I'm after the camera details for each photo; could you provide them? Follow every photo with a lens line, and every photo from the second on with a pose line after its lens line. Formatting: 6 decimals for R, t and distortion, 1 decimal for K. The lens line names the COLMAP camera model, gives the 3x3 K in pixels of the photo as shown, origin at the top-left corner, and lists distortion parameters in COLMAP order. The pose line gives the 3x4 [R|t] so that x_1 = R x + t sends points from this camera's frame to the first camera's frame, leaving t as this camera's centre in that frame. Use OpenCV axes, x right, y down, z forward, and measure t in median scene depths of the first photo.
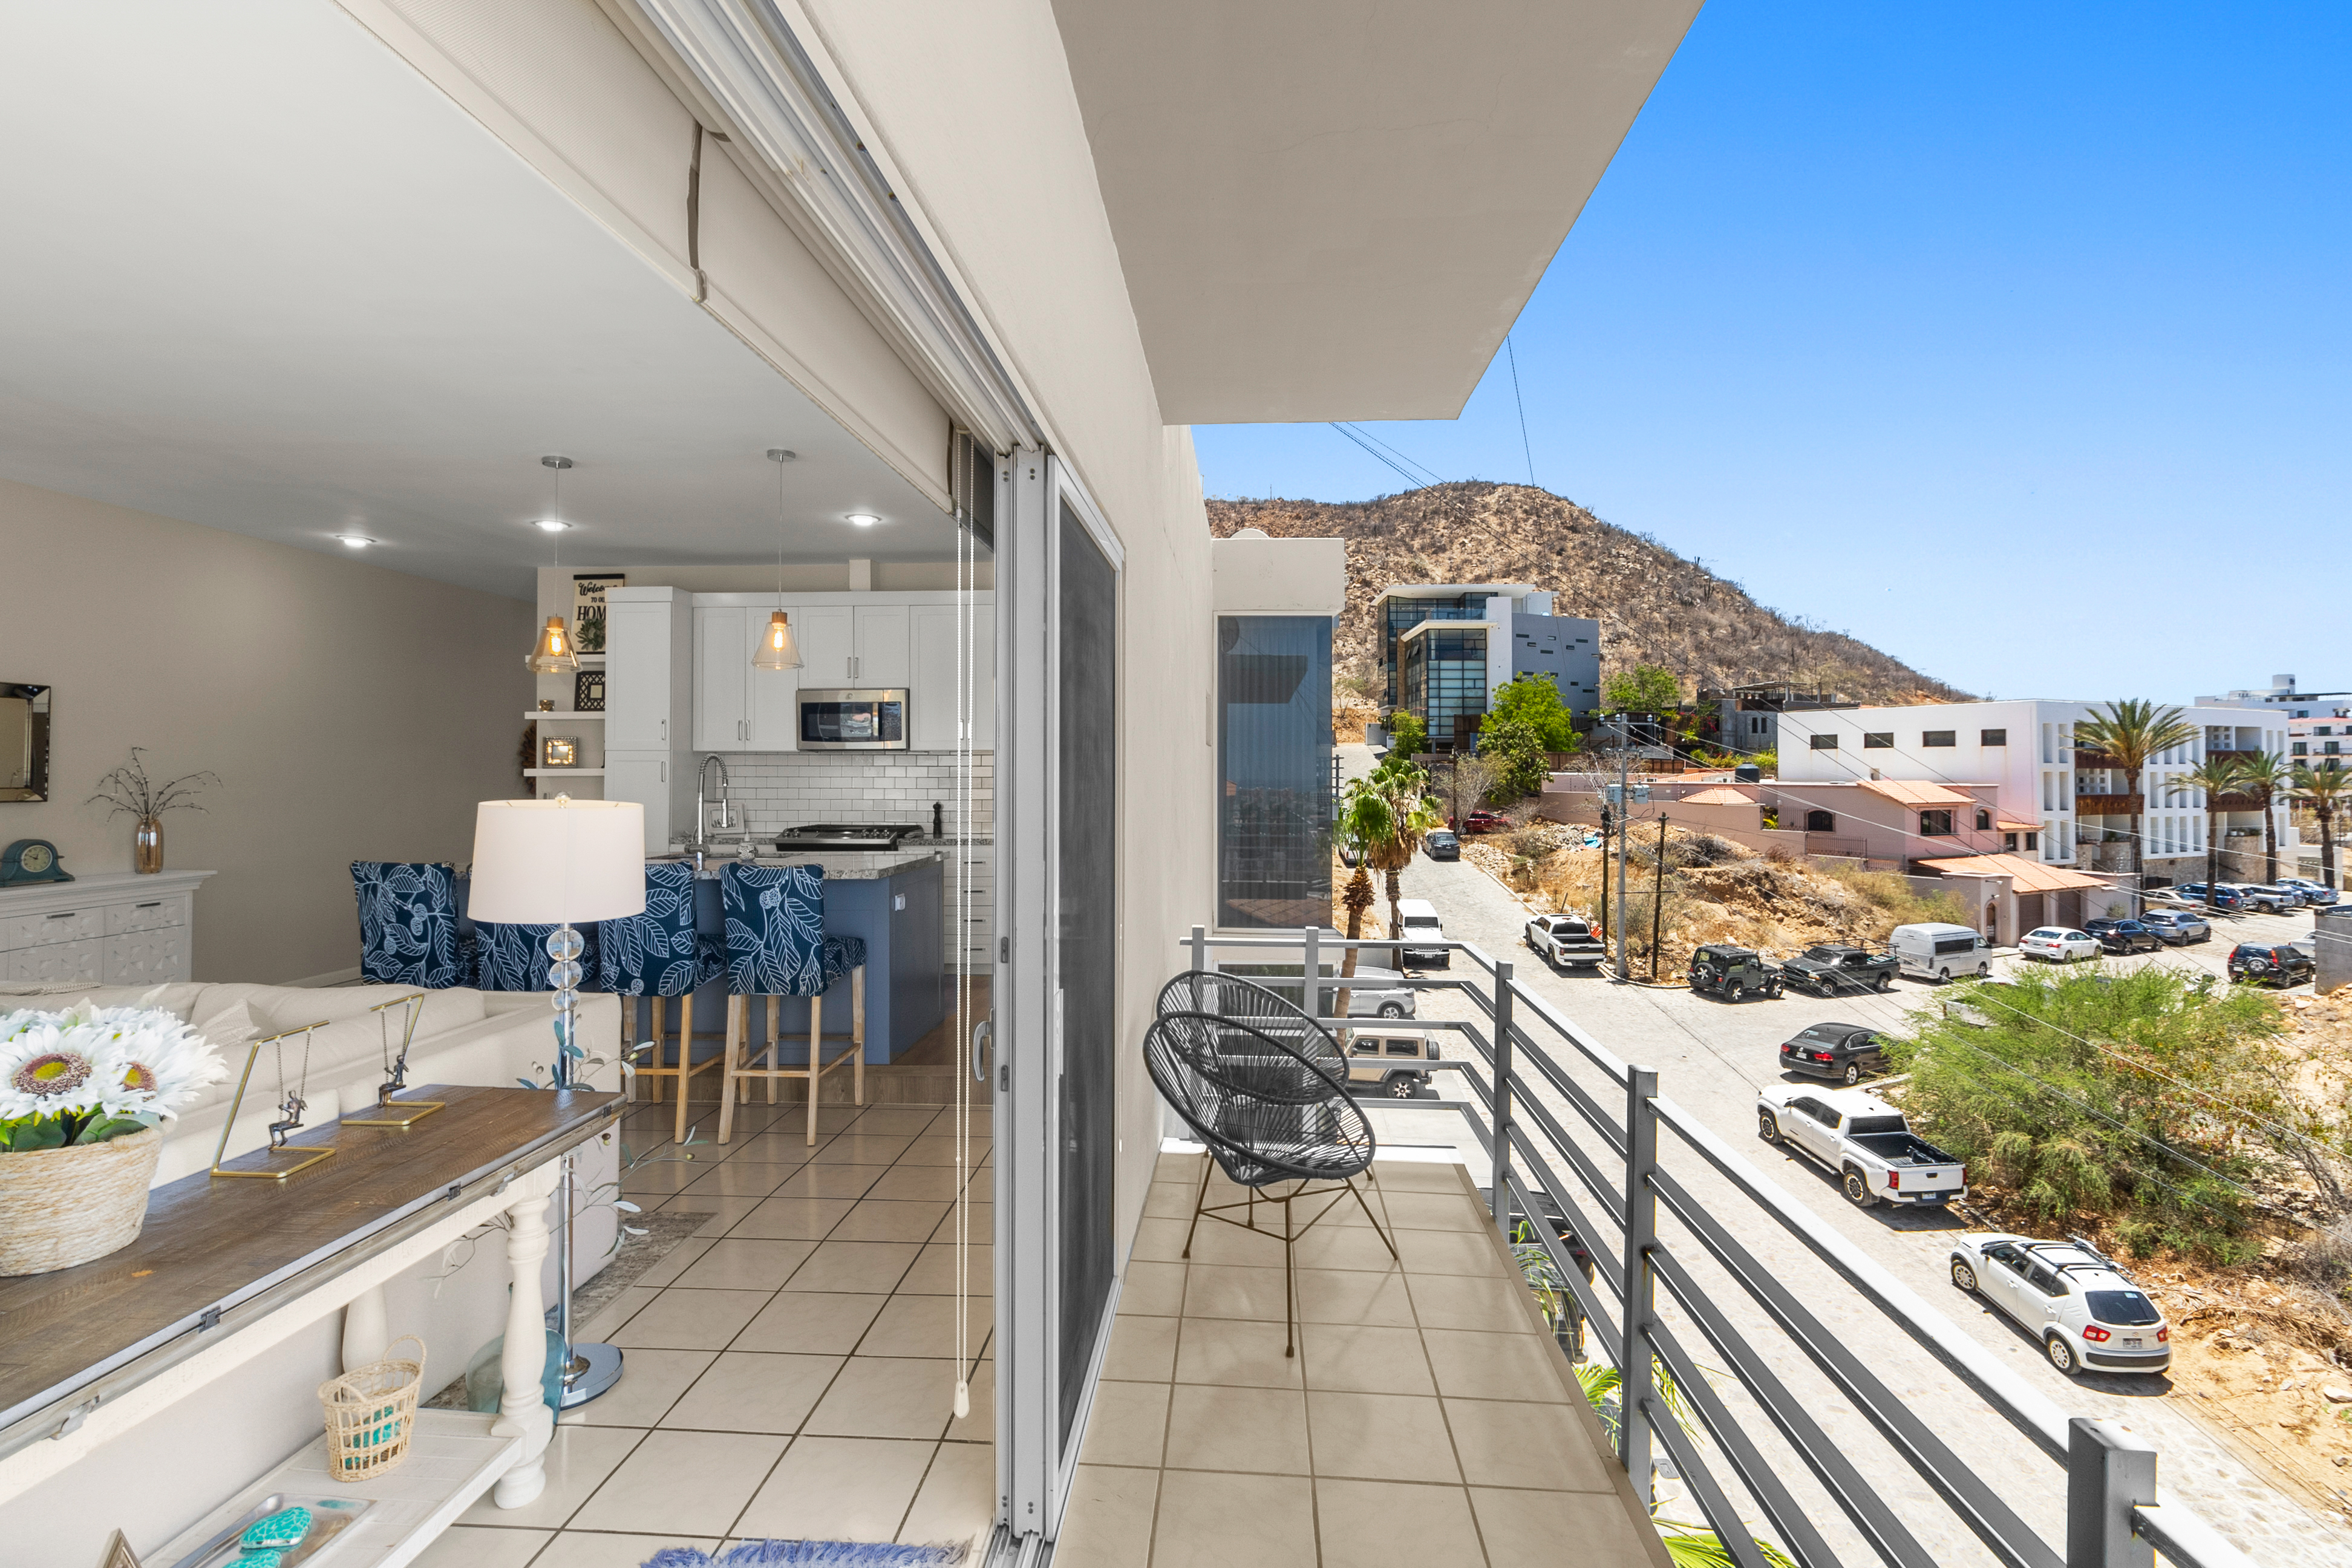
lens RADIAL K [[1089.7, 0, 1184.8], [0, 1089.7, 753.9], [0, 0, 1]] dist [0.002171, -0.000049]
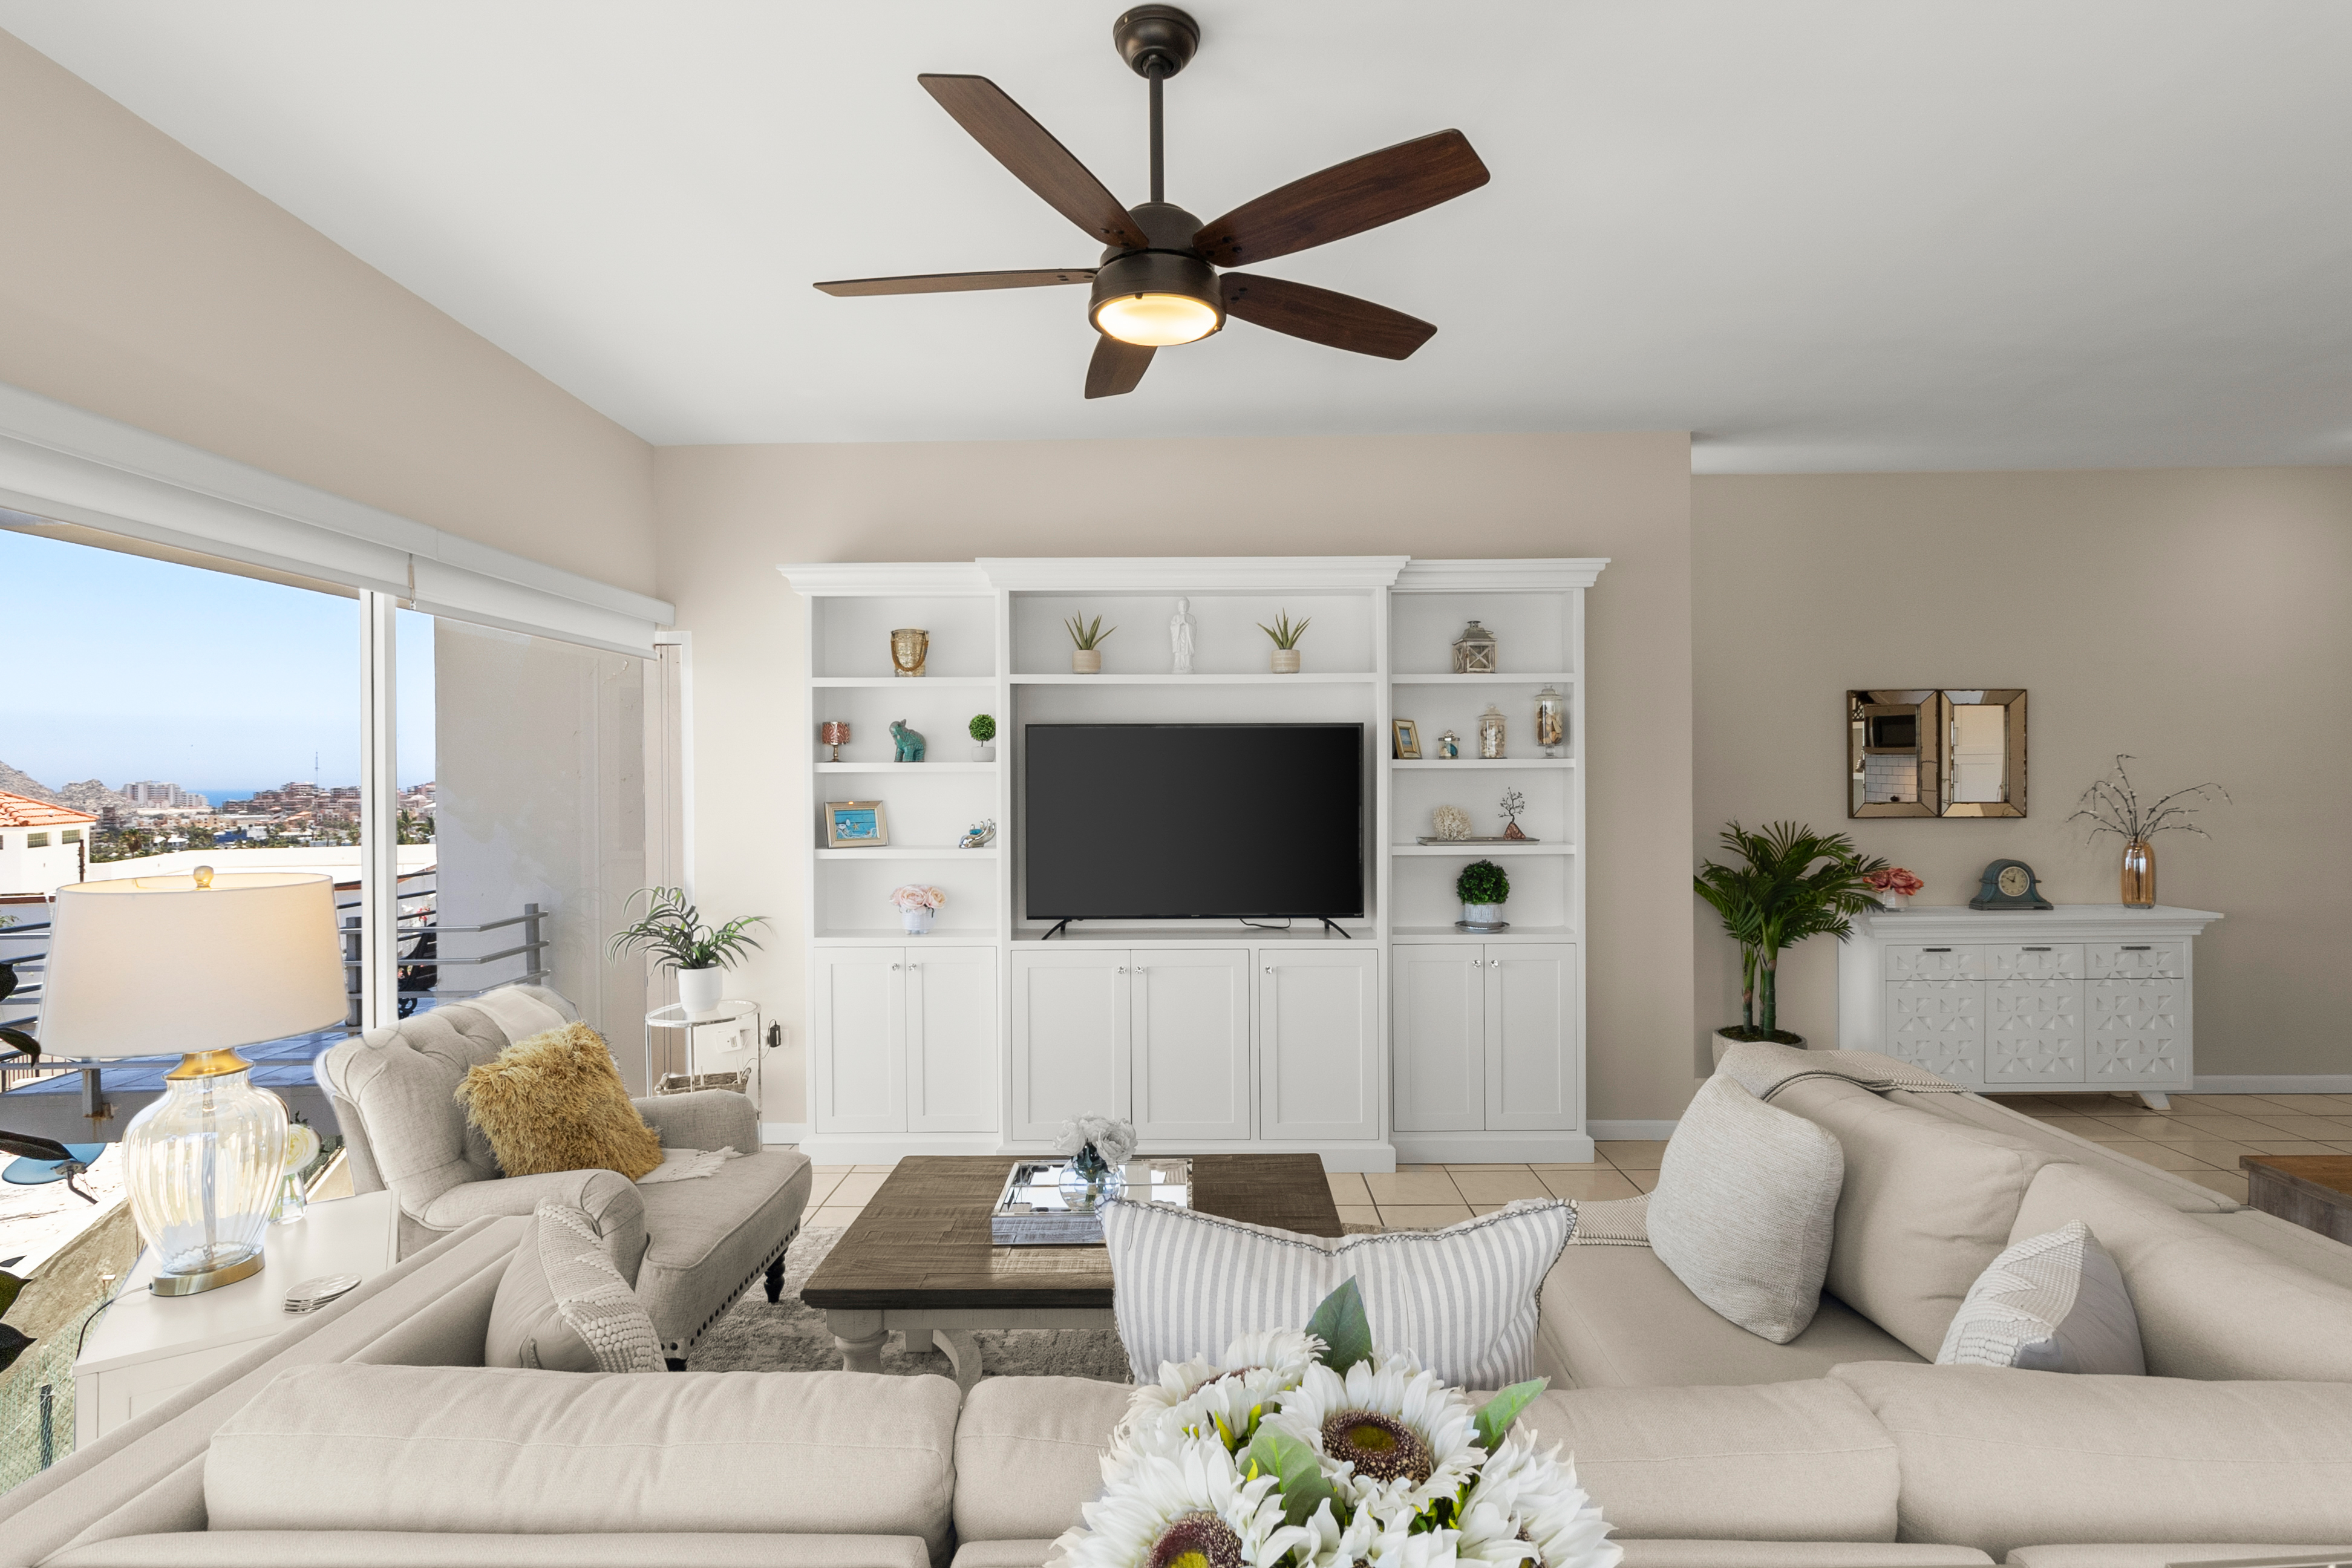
lens RADIAL K [[1116.0, 0, 1191.0], [0, 1116.0, 775.6], [0, 0, 1]] dist [0.002885, 0.000131]
pose [[0.057570, -0.005858, -0.998324, -0.148713], [0.022978, 0.999726, -0.004542, -0.002828], [0.998077, -0.022678, 0.057689, 0.239709]]
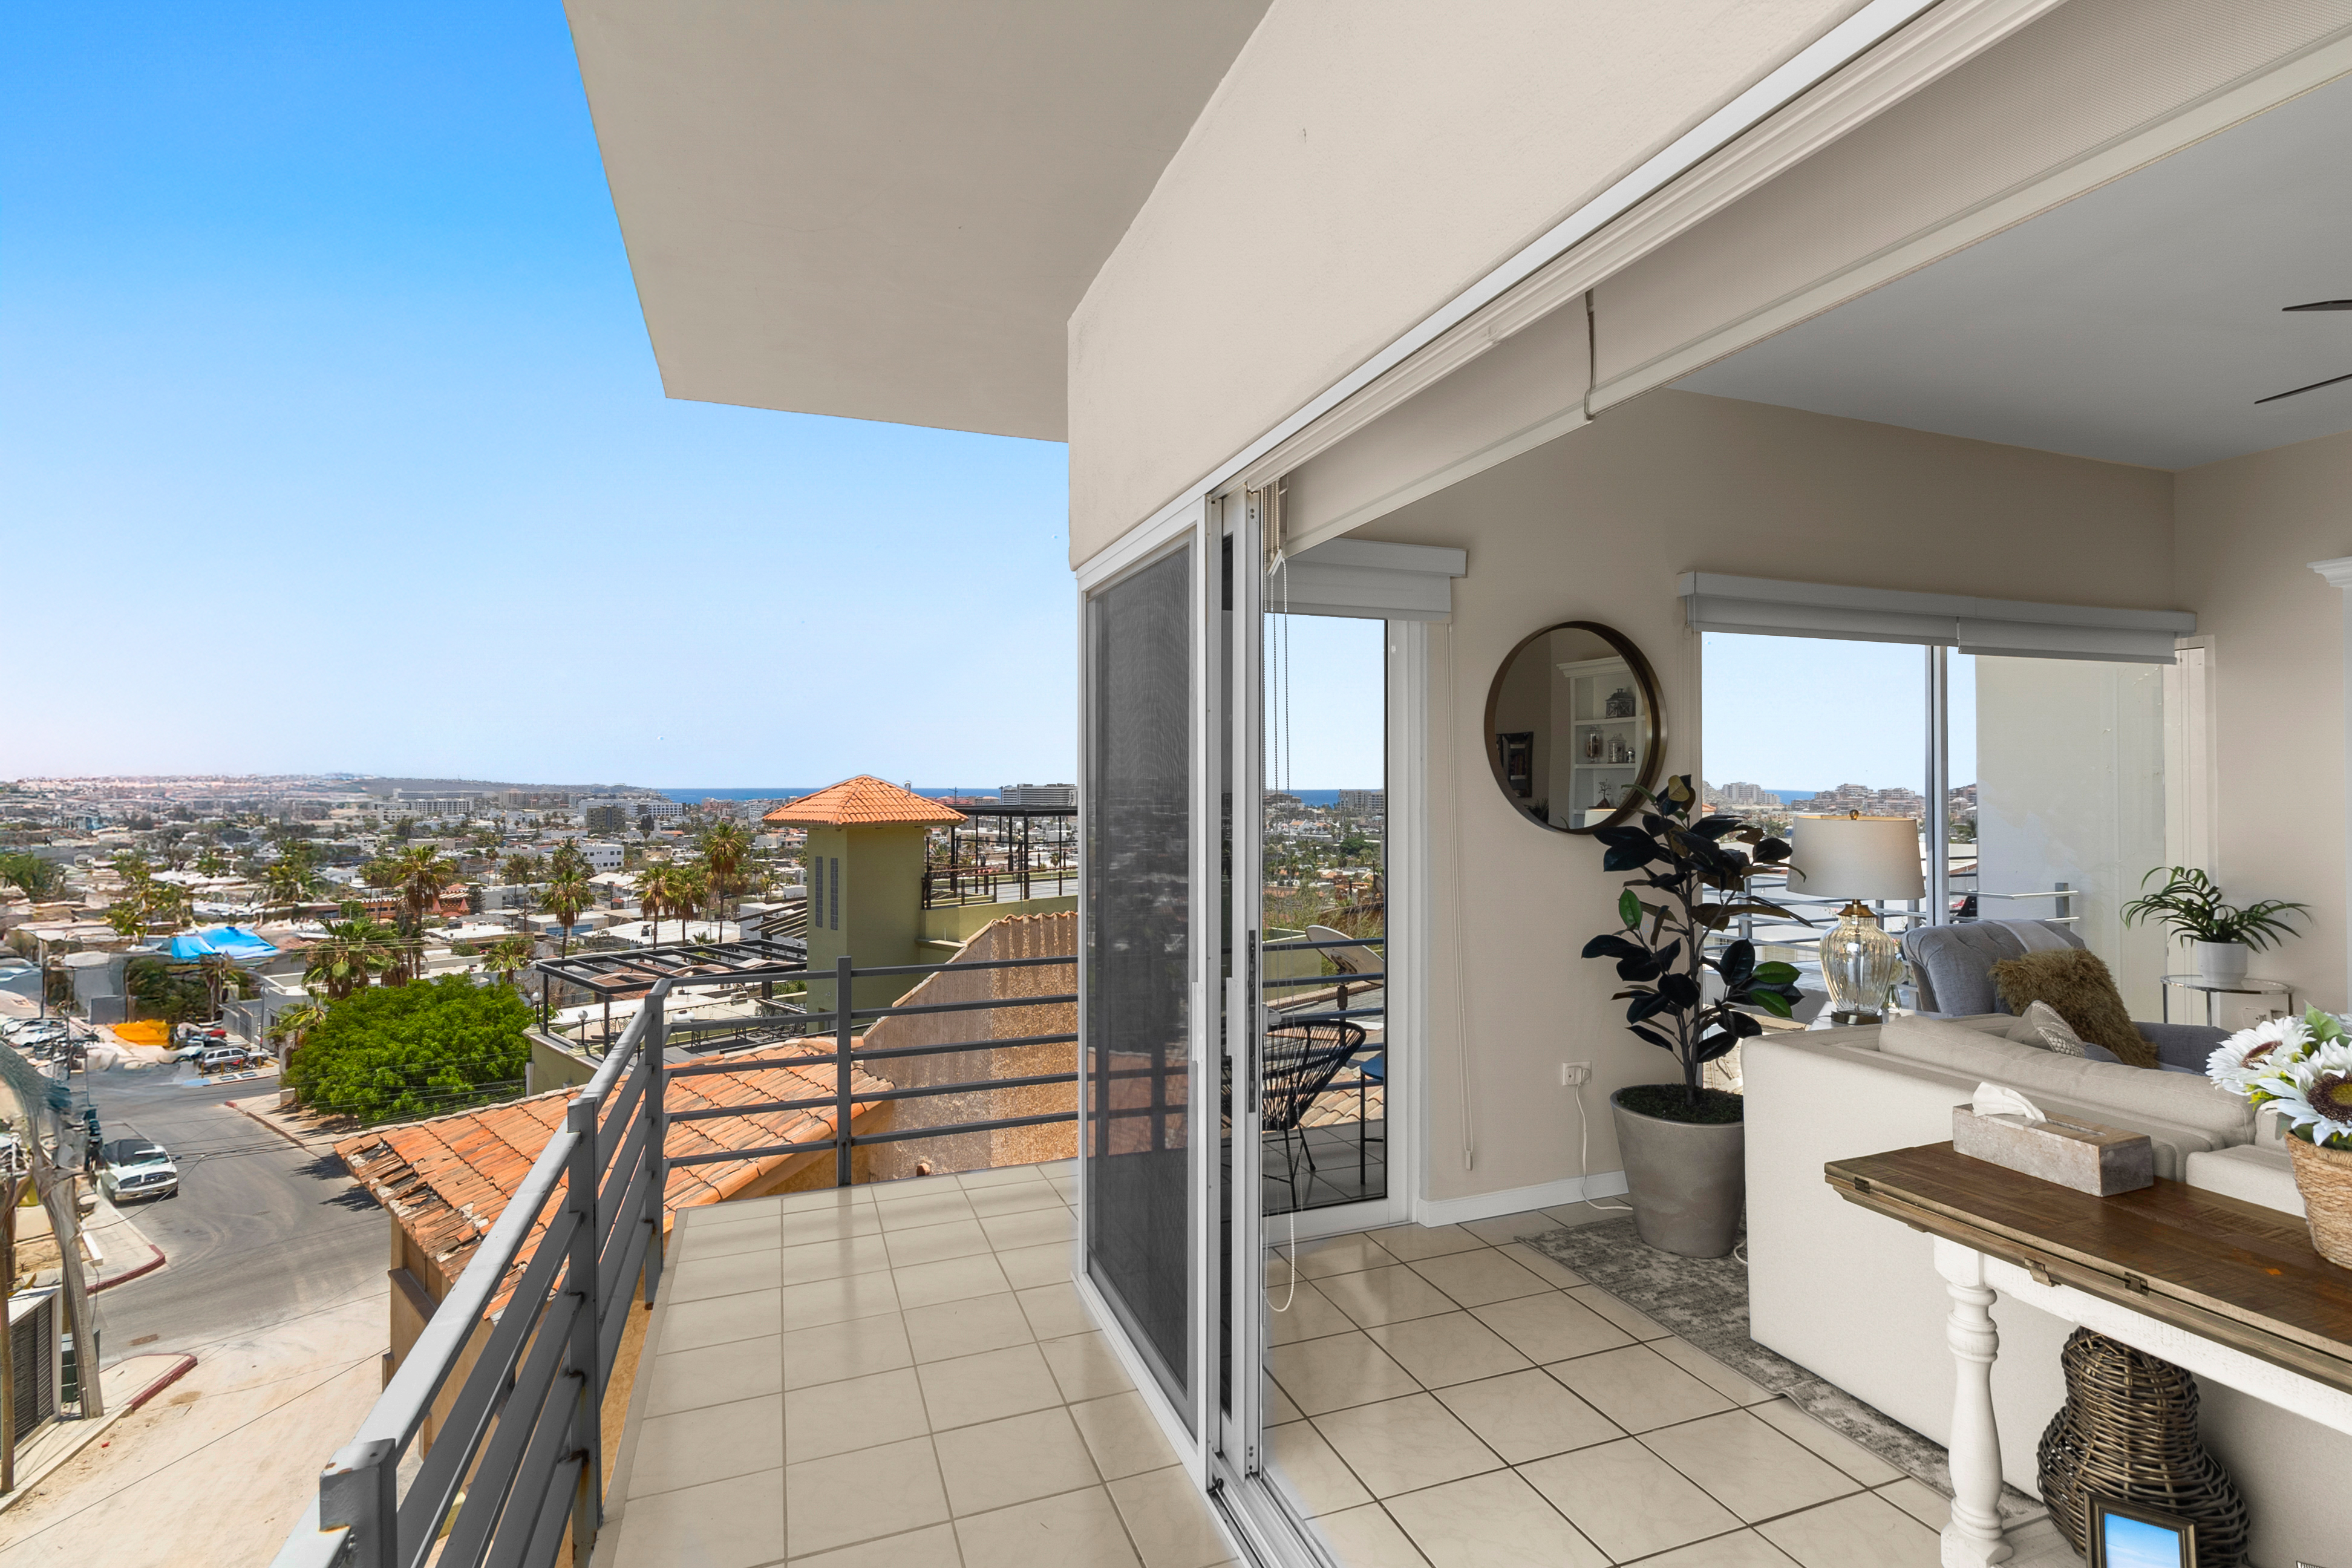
lens RADIAL K [[1116.0, 0, 1191.0], [0, 1116.0, 775.6], [0, 0, 1]] dist [0.002885, 0.000131]
pose [[-0.913100, -0.005906, -0.407693, 0.099877], [0.004414, 0.999693, -0.024367, 0.008832], [0.407712, -0.024049, -0.912794, 0.389864]]
